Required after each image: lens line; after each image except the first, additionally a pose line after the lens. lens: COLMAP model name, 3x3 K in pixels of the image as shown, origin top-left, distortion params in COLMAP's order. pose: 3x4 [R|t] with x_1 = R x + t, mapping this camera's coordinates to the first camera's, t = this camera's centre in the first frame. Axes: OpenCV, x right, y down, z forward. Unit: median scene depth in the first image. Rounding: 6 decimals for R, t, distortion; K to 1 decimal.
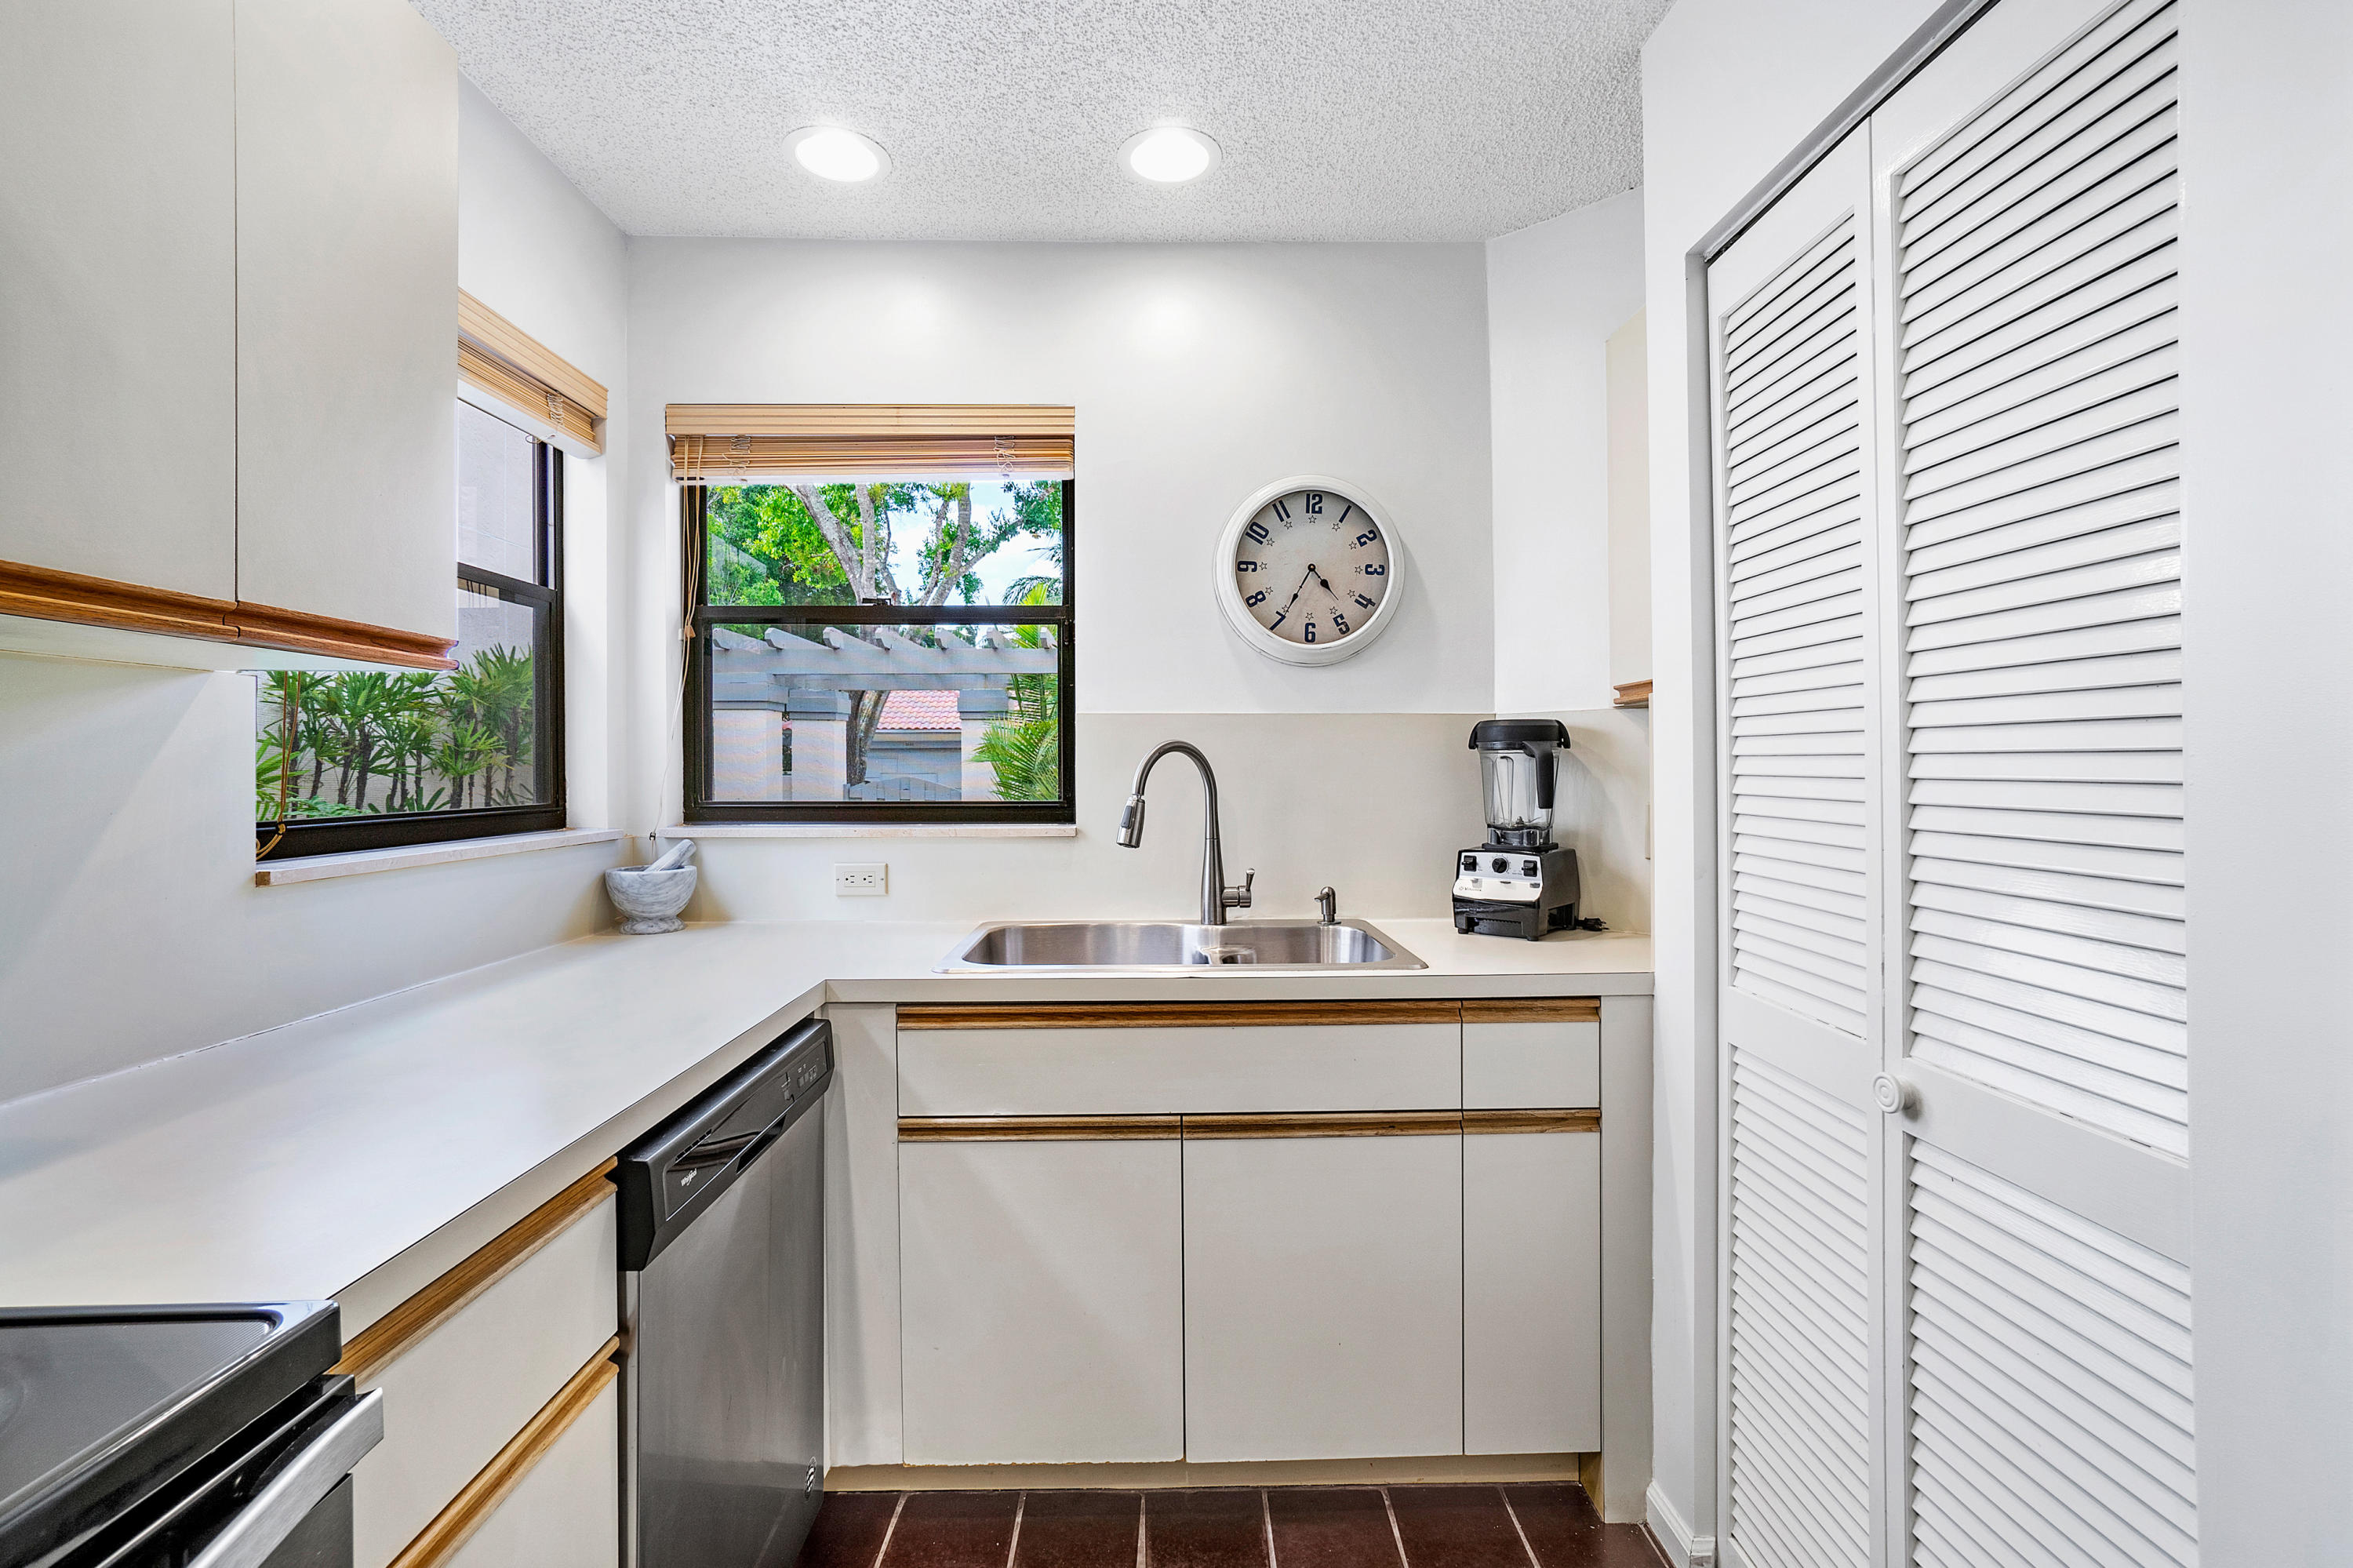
lens RADIAL K [[1043.6, 0, 1176.5], [0, 1043.6, 770.3], [0, 0, 1]] dist [-0.023125, 0.007074]
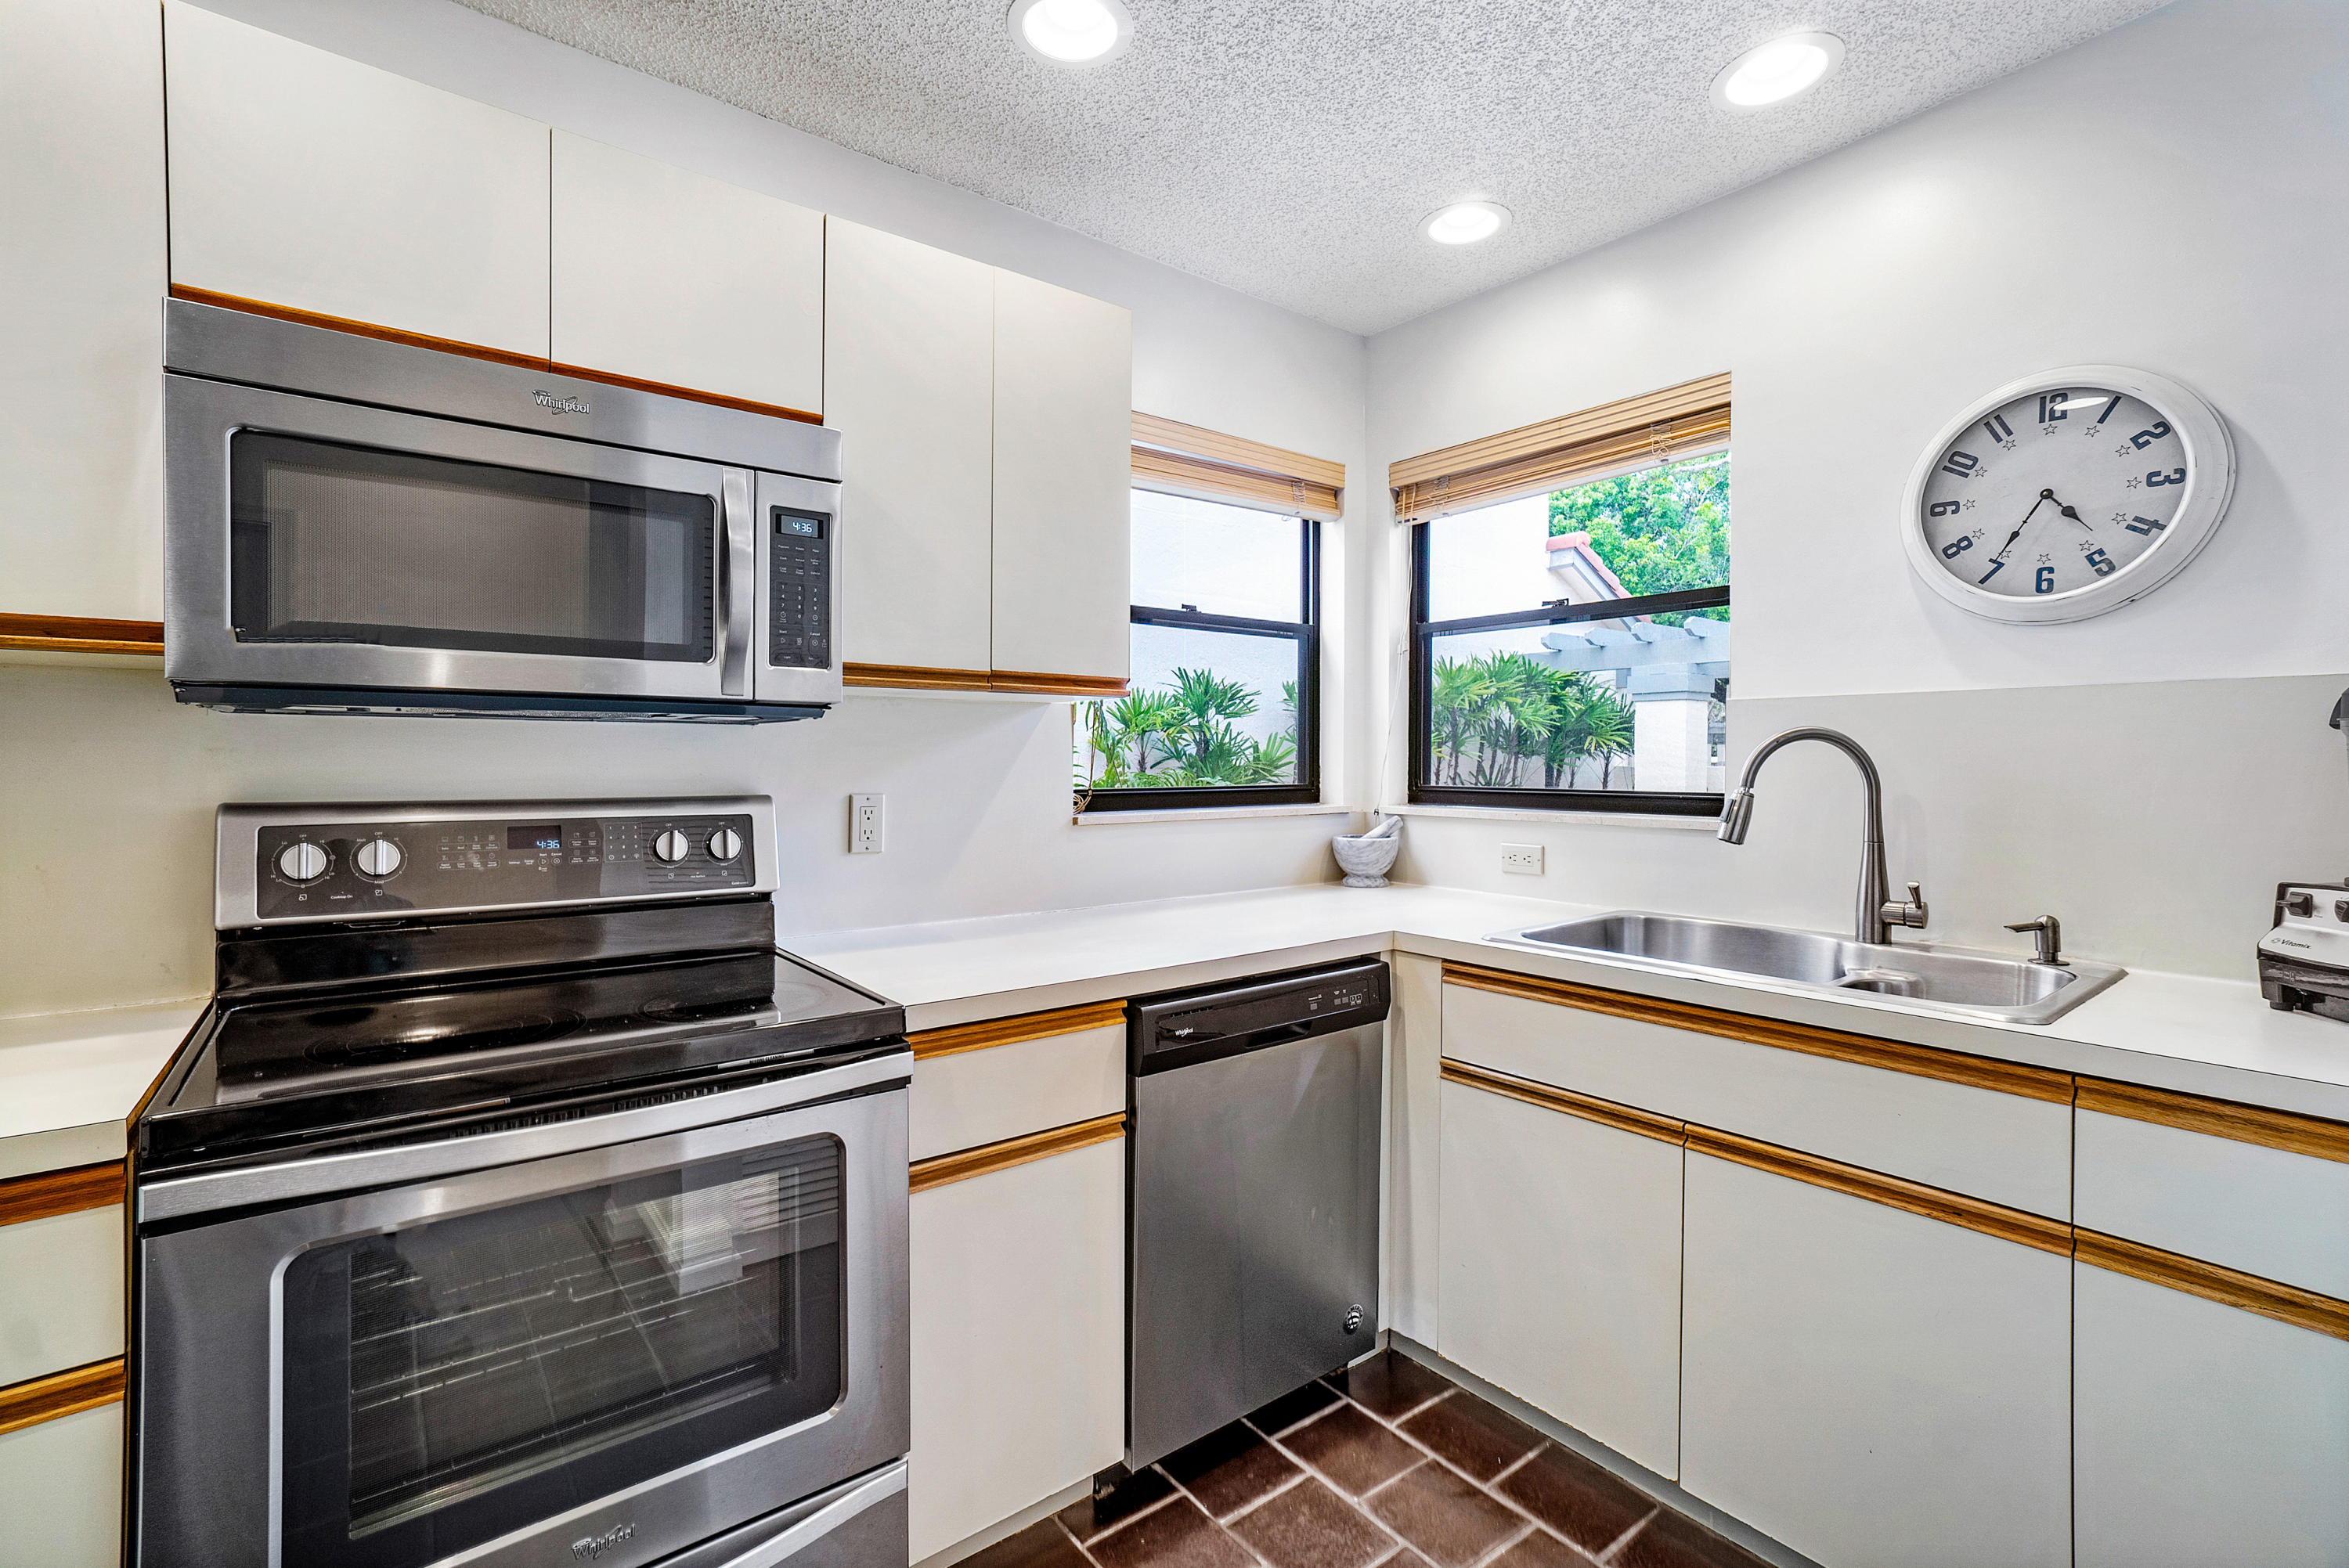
lens RADIAL K [[1041.7, 0, 1171.2], [0, 1041.7, 773.1], [0, 0, 1]] dist [-0.023125, 0.007074]
pose [[0.595943, 0.012666, -0.802927, 0.380657], [-0.003365, 0.999906, 0.013276, 0.000607], [0.803020, -0.005210, 0.595930, 0.049062]]
